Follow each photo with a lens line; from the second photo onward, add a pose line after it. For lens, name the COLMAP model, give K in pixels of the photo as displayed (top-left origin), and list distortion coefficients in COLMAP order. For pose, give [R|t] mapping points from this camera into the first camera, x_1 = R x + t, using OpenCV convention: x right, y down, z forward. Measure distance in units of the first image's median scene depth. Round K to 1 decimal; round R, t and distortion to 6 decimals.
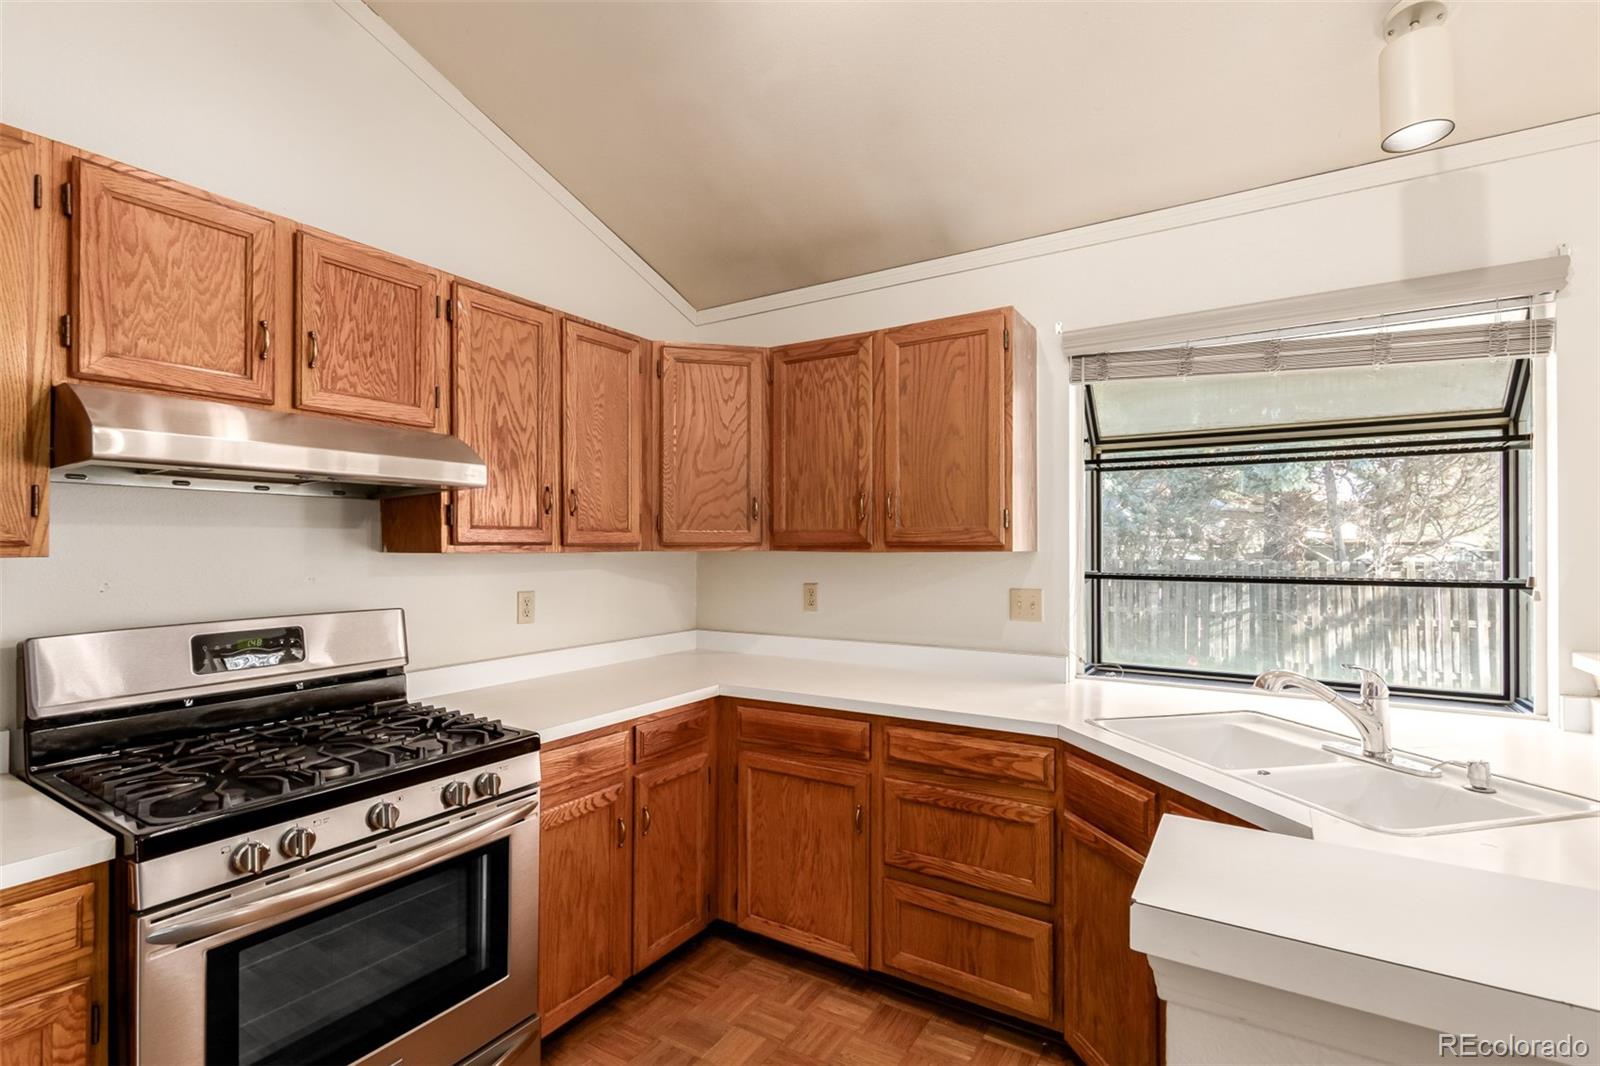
lens RADIAL K [[737.0, 0, 794.3], [0, 737.0, 541.5], [0, 0, 1]] dist [0.002775, 0.000317]
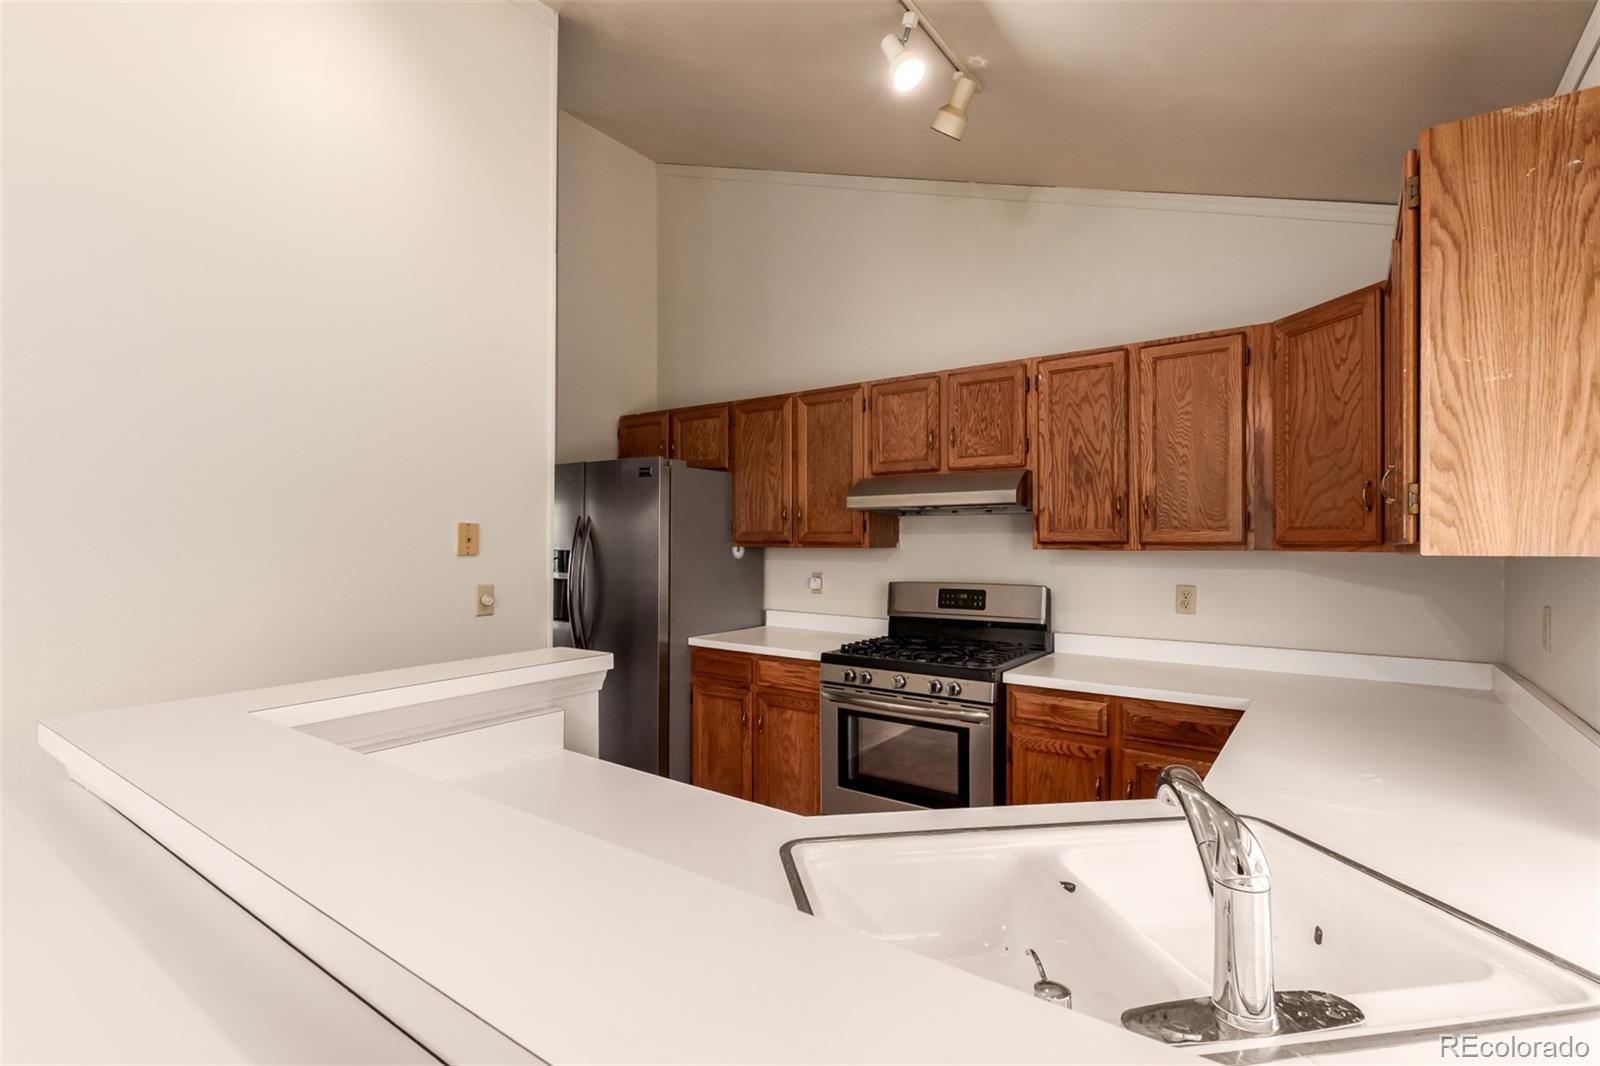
lens RADIAL K [[737.0, 0, 798.7], [0, 737.0, 542.1], [0, 0, 1]] dist [0.002775, 0.000317]
pose [[-0.060133, -0.005266, -0.998177, 0.885271], [-0.000186, 0.999986, -0.005265, 0.008211], [0.998190, -0.000131, -0.060133, 0.540143]]
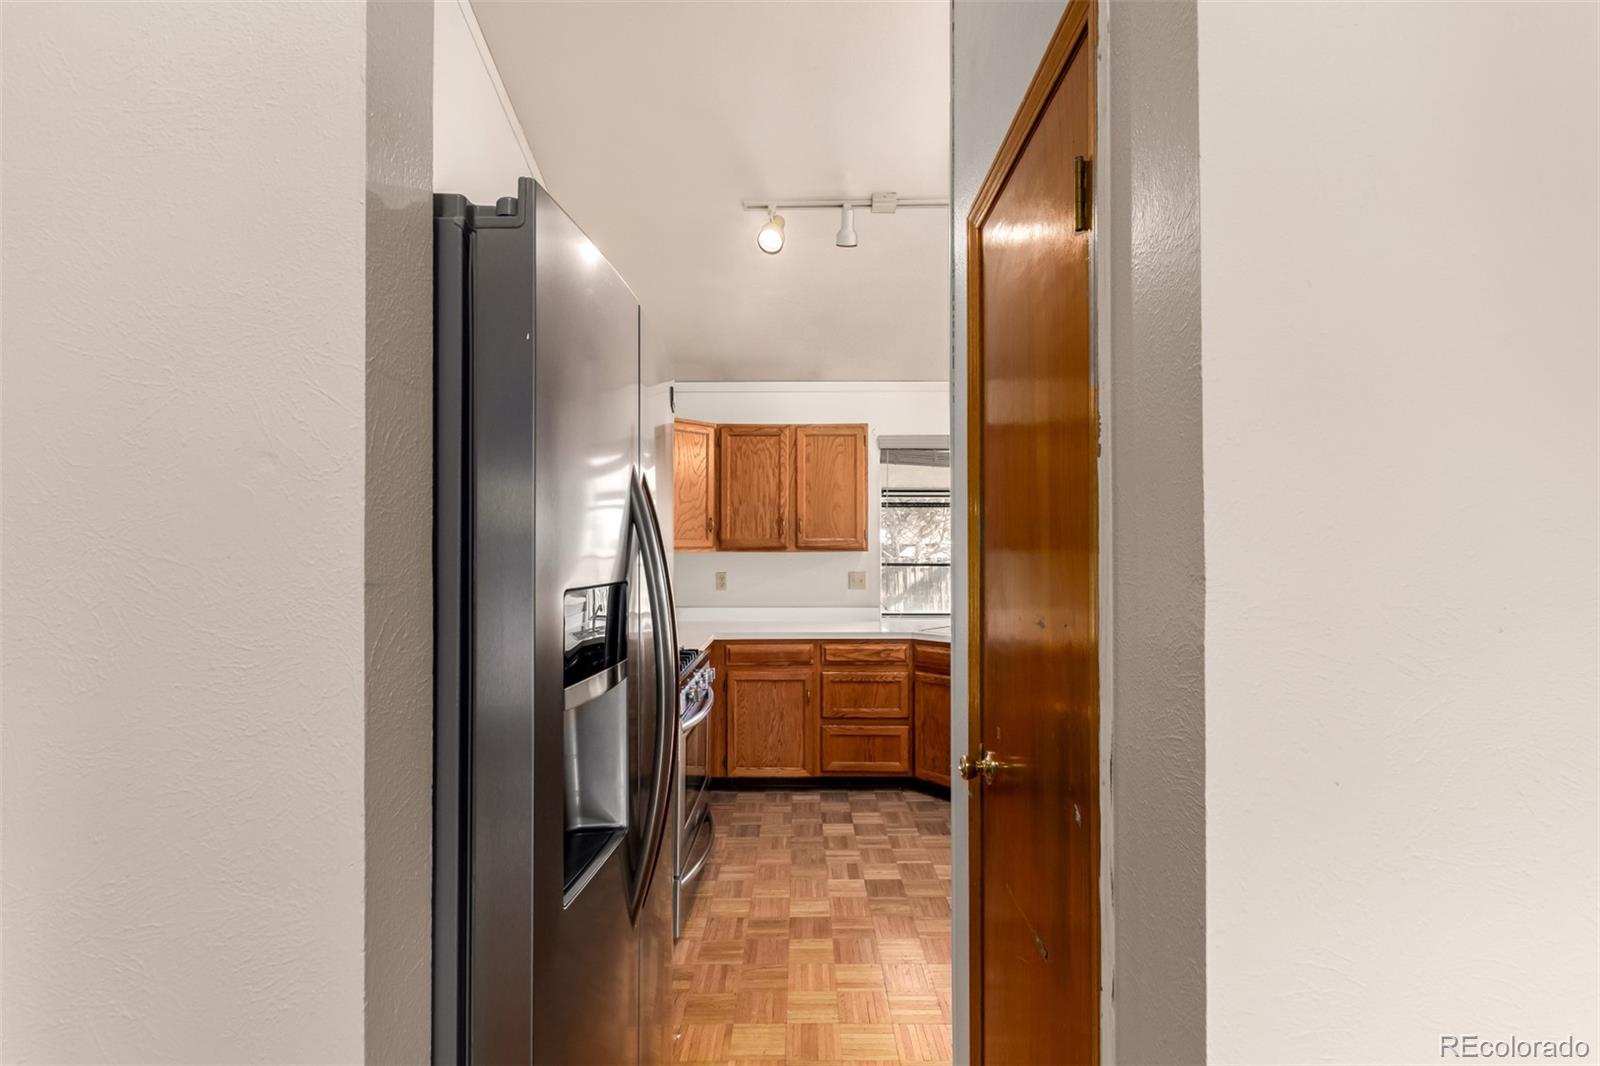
lens RADIAL K [[737.0, 0, 803.4], [0, 737.0, 537.4], [0, 0, 1]] dist [0.002775, 0.000317]
pose [[0.843884, 0.006014, 0.536492, -0.873044], [-0.003450, 0.999977, -0.005784, -0.011390], [-0.536515, 0.003031, 0.843886, -0.527202]]
